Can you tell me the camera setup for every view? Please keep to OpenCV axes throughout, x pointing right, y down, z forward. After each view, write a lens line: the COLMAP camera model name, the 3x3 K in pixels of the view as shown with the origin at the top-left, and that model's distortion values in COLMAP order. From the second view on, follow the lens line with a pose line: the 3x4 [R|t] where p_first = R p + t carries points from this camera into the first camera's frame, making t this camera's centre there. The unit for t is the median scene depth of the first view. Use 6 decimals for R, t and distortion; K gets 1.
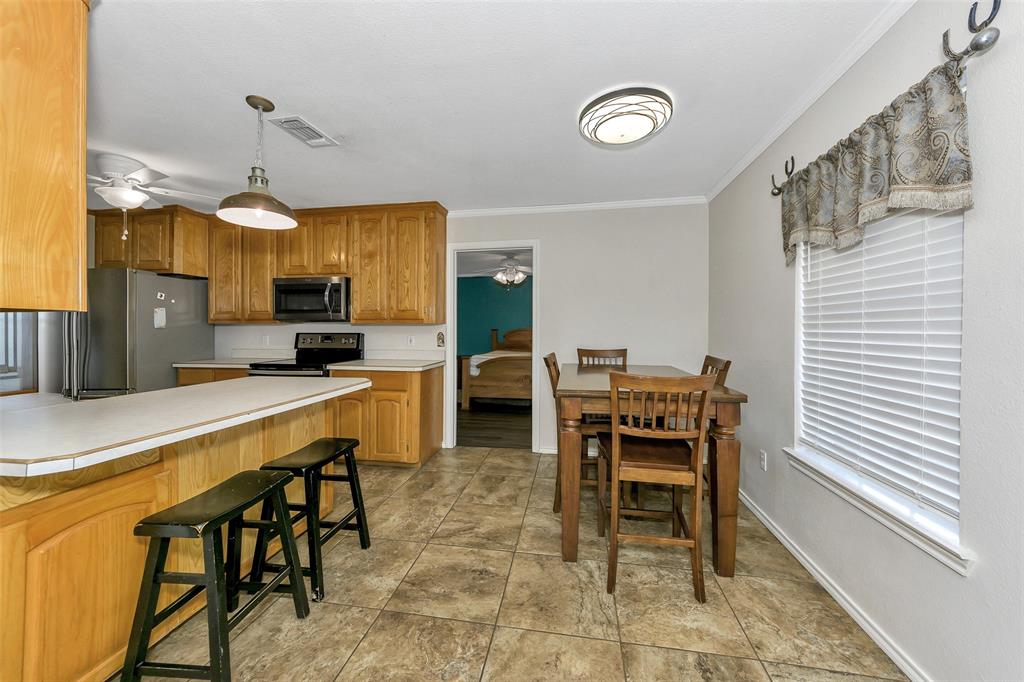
lens RADIAL K [[370.8, 0, 511.7], [0, 370.8, 337.9], [0, 0, 1]] dist [-0.000046, 0.000020]
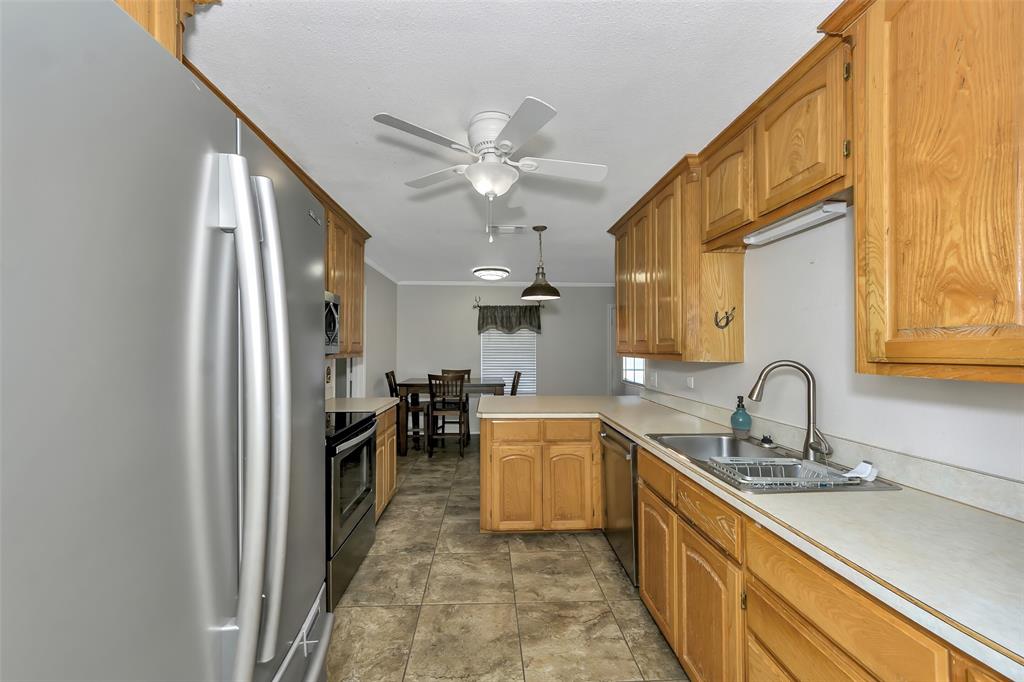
lens RADIAL K [[370.8, 0, 510.7], [0, 370.8, 344.5], [0, 0, 1]] dist [-0.000046, 0.000020]
pose [[-0.229588, 0.000415, 0.973288, -1.685627], [0.002624, 0.999997, 0.000193, -0.122513], [-0.973284, 0.002598, -0.229588, 1.076350]]
